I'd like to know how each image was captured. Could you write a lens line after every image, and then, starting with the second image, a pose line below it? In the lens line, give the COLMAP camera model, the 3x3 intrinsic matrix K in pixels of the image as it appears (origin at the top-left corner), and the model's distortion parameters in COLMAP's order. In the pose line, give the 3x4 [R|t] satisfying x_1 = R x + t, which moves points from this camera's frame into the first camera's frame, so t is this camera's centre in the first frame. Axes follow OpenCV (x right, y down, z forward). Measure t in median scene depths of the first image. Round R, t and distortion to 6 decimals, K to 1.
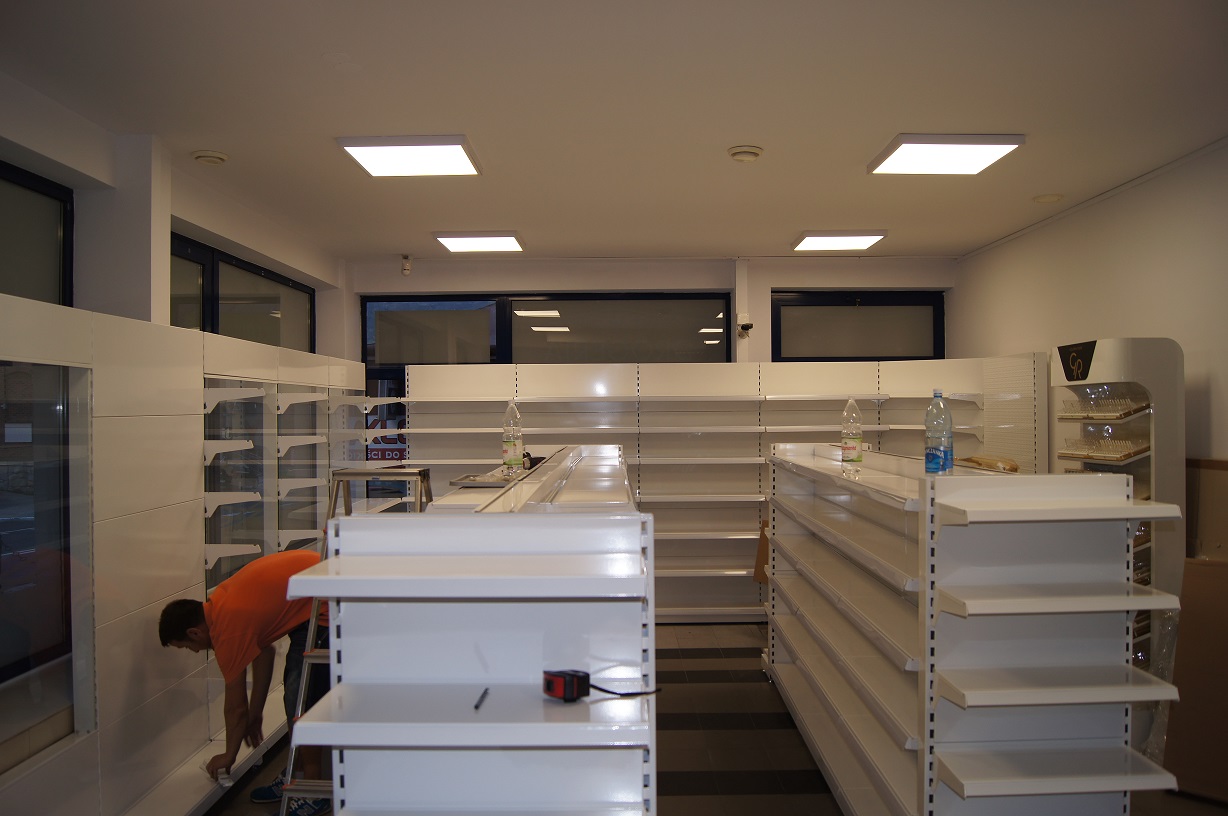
lens RADIAL K [[937.8, 0, 613.8], [0, 937.8, 412.5], [0, 0, 1]] dist [-0.084783, 0.016320]
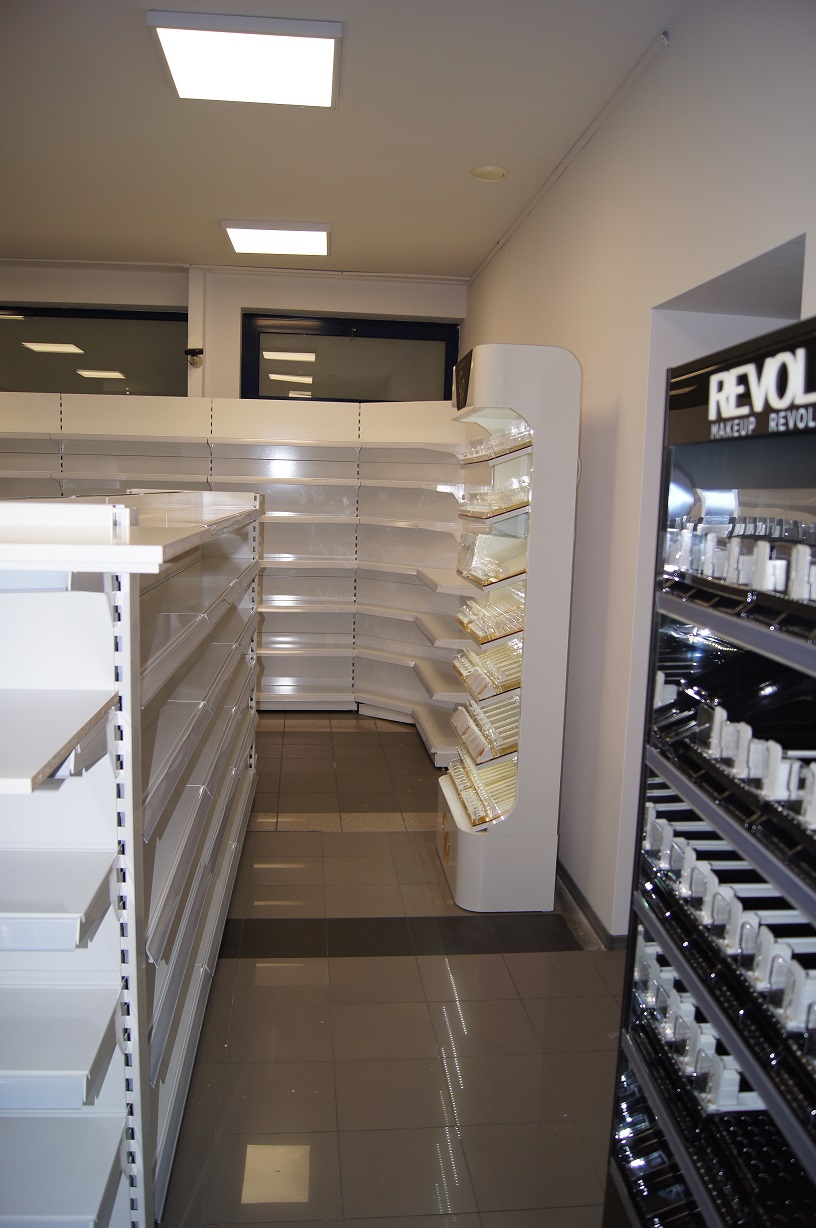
lens RADIAL K [[937.8, 0, 402.7], [0, 937.8, 620.8], [0, 0, 1]] dist [-0.084783, 0.016320]
pose [[0.994217, 0.023430, 0.104800, 0.251530], [-0.038209, 0.989227, 0.141314, 0.018879], [-0.100360, -0.144501, 0.984402, 0.164630]]
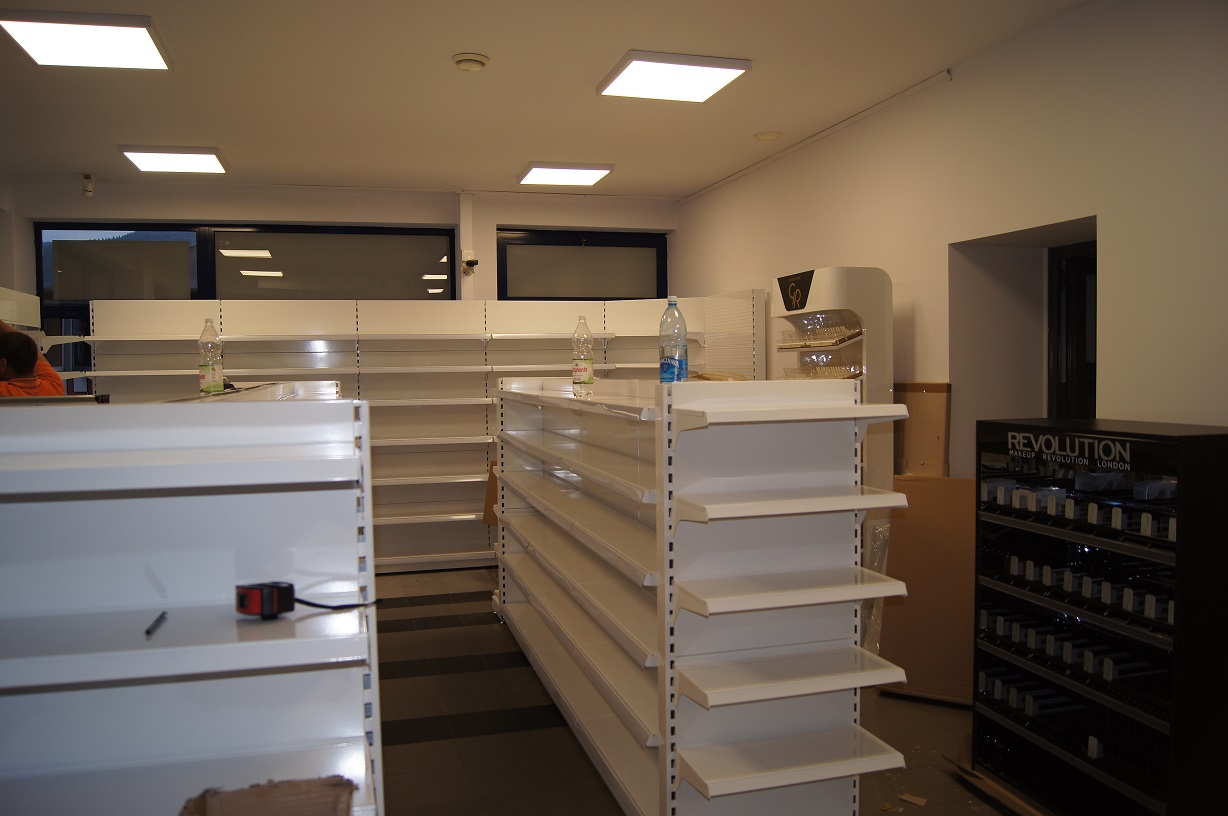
lens RADIAL K [[937.8, 0, 604.1], [0, 937.8, 411.6], [0, 0, 1]] dist [-0.084783, 0.016320]
pose [[0.960547, -0.017915, 0.277541, 0.003077], [0.006133, 0.999045, 0.043259, 0.021373], [-0.278051, -0.039850, 0.959739, 0.031968]]
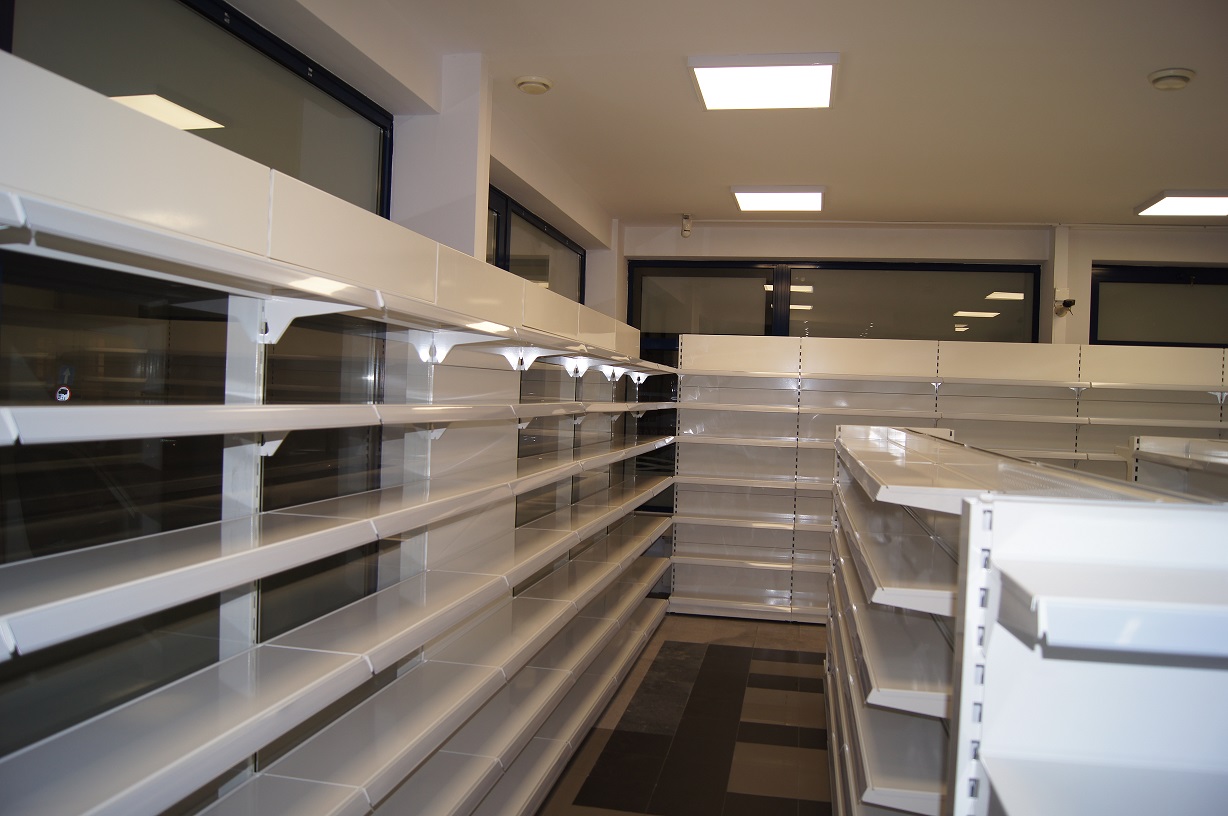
lens RADIAL K [[937.8, 0, 620.2], [0, 937.8, 410.2], [0, 0, 1]] dist [-0.084783, 0.016320]
pose [[0.981148, 0.044815, -0.187988, -0.107380], [-0.042347, 0.998956, 0.017126, 0.012107], [0.188559, -0.008843, 0.982022, 0.078545]]
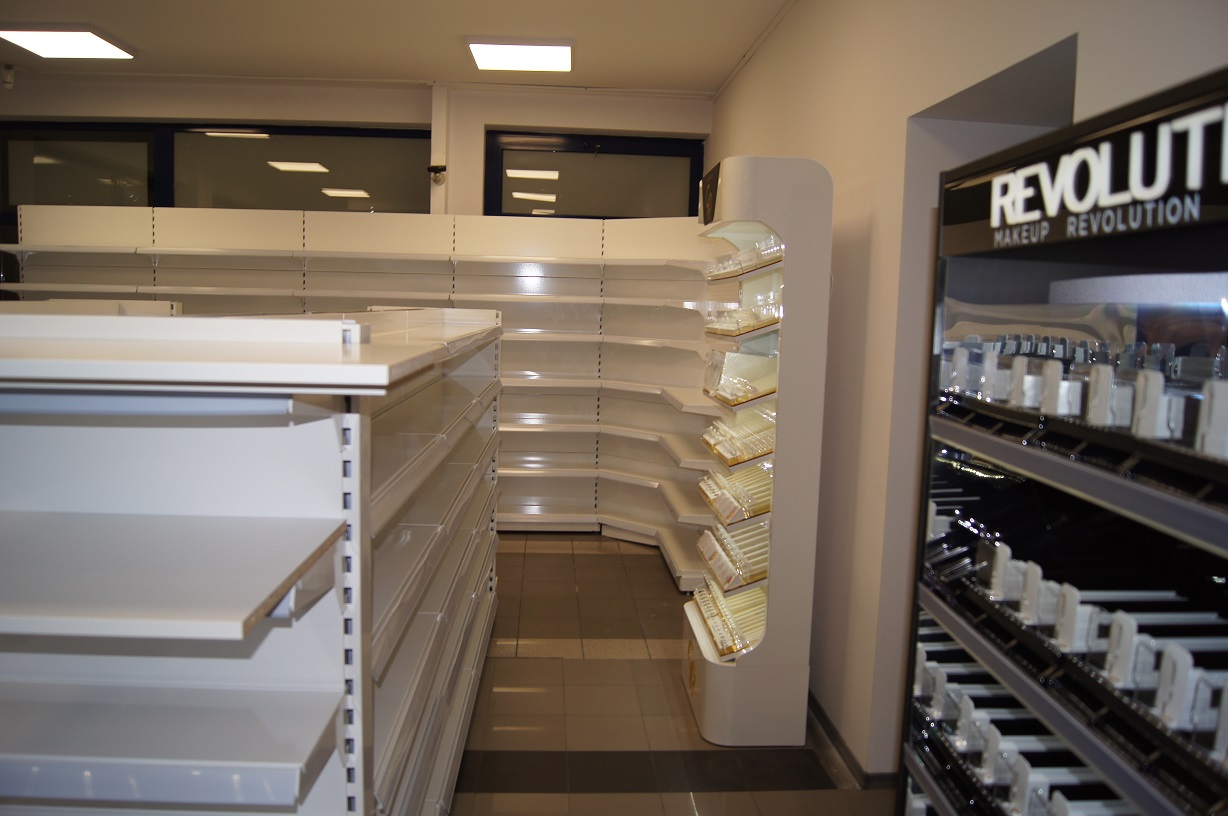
lens RADIAL K [[937.8, 0, 615.7], [0, 937.8, 407.3], [0, 0, 1]] dist [-0.084783, 0.016320]
pose [[0.996920, 0.029167, 0.072798, 0.251724], [-0.037053, 0.993303, 0.109435, 0.019622], [-0.069119, -0.111795, 0.991325, 0.179964]]
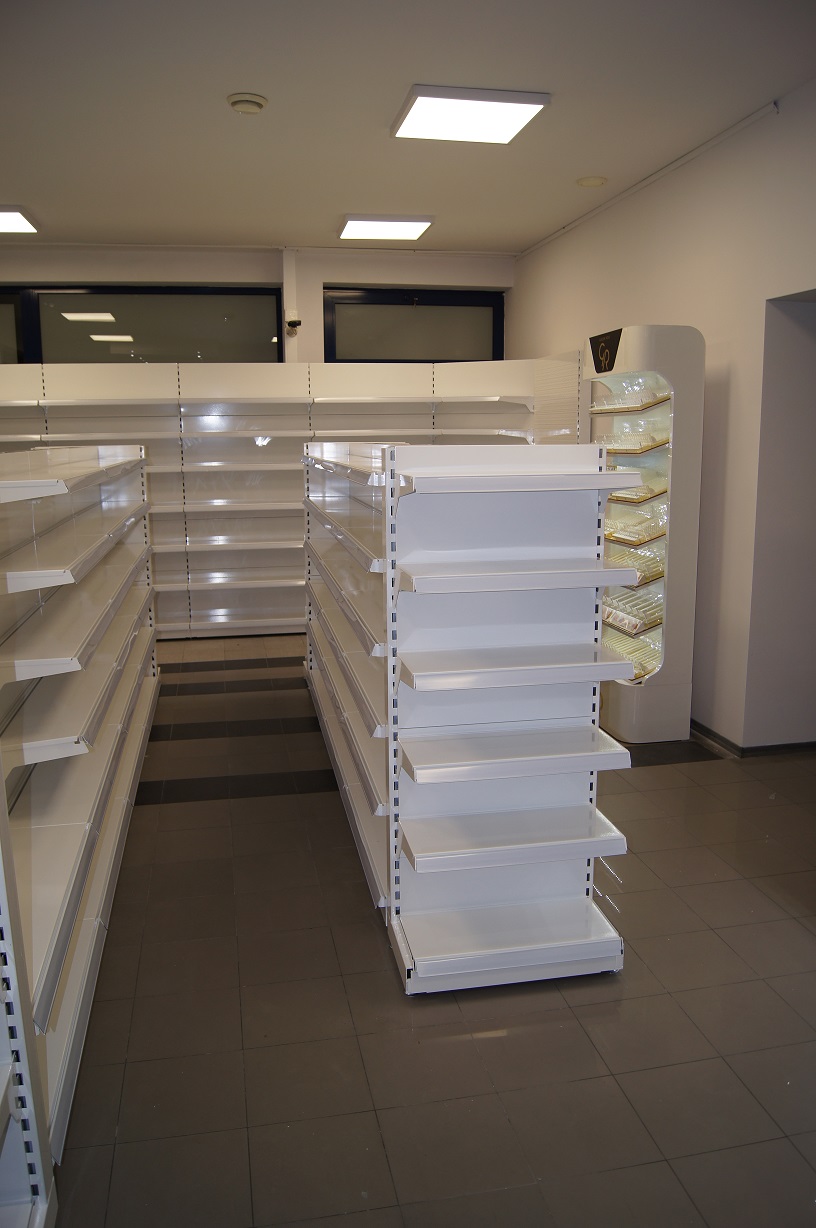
lens RADIAL K [[937.8, 0, 402.7], [0, 937.8, 615.4], [0, 0, 1]] dist [-0.084783, 0.016320]
pose [[0.981497, -0.035976, 0.188069, 0.065490], [0.000314, 0.982492, 0.186303, 0.023047], [-0.191479, -0.182797, 0.964324, 0.030073]]
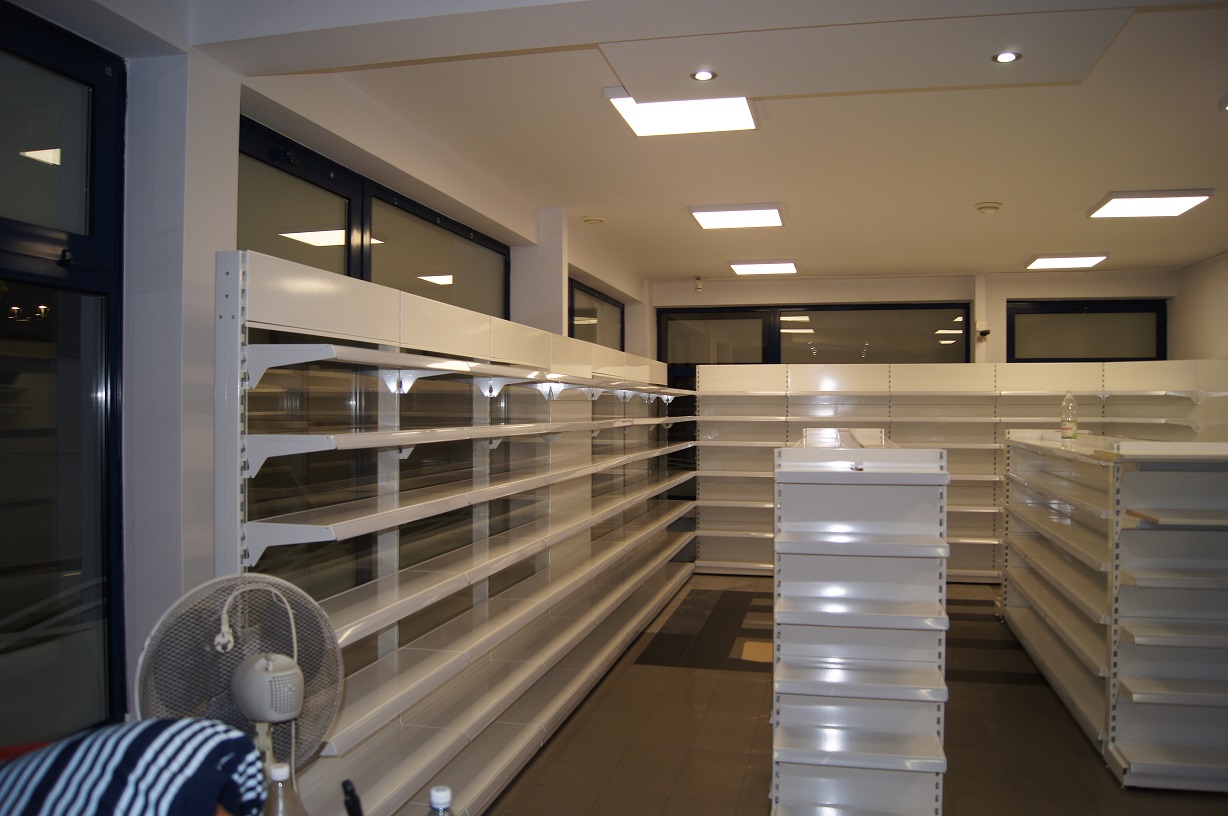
lens RADIAL K [[937.8, 0, 617.4], [0, 937.8, 412.8], [0, 0, 1]] dist [-0.084783, 0.016320]
pose [[0.974179, 0.010846, -0.225518, -0.046189], [-0.009978, 0.999938, 0.004988, 0.008000], [0.225559, -0.002609, 0.974226, -0.248200]]
